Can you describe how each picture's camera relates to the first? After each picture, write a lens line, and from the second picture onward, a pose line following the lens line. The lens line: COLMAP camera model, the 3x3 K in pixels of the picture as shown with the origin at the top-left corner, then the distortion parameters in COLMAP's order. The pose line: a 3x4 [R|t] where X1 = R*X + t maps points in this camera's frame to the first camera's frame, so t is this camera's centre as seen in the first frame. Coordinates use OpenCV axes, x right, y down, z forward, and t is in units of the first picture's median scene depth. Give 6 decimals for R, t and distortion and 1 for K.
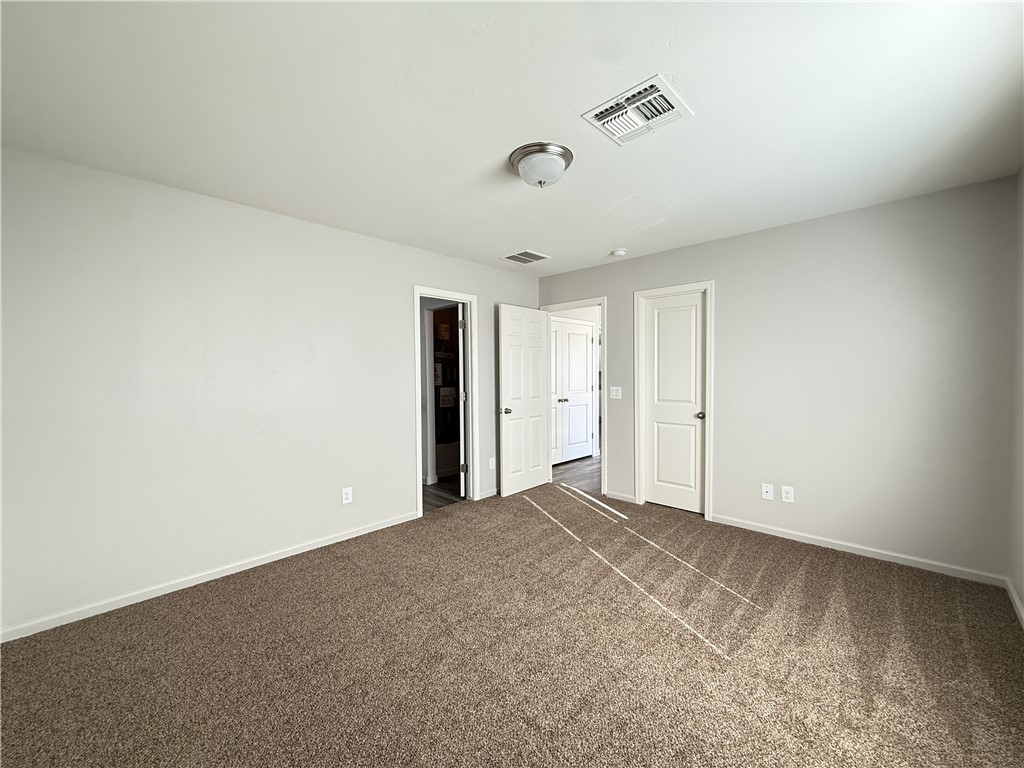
lens RADIAL K [[408.5, 0, 513.8], [0, 408.5, 380.7], [0, 0, 1]] dist [-0.004051, 0.000935]
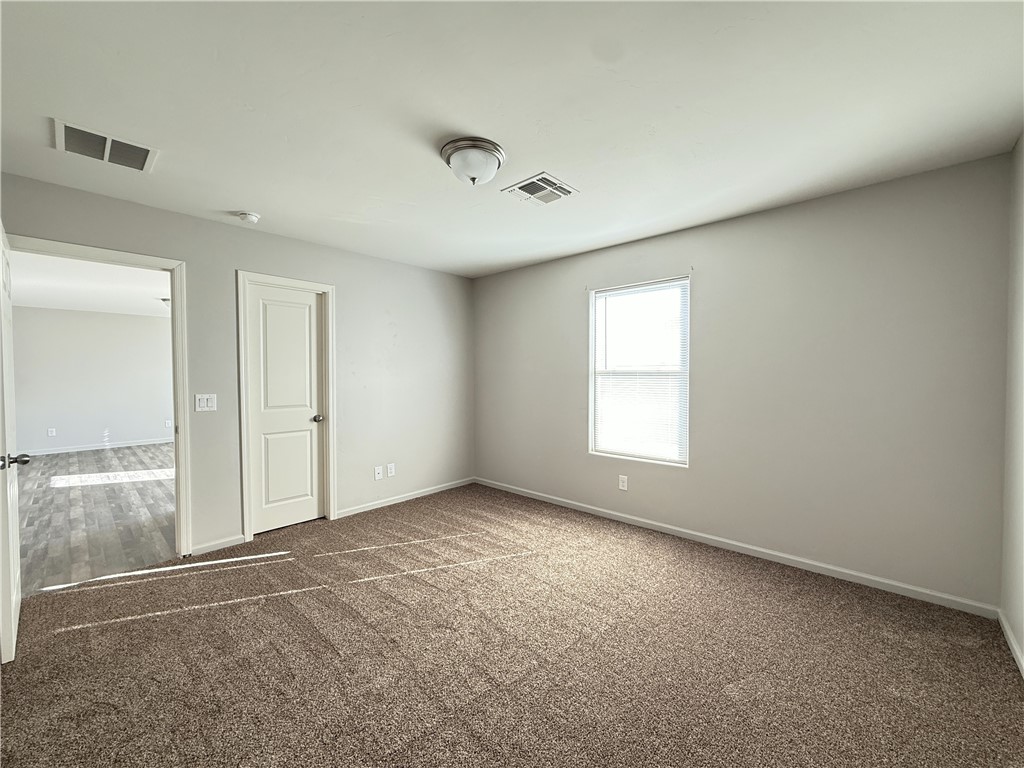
lens RADIAL K [[408.5, 0, 514.0], [0, 408.5, 383.2], [0, 0, 1]] dist [-0.004051, 0.000935]
pose [[-0.014542, -0.016627, 0.999756, -0.531677], [0.018987, 0.999677, 0.016902, -0.007687], [-0.999714, 0.019228, -0.014221, 0.540103]]
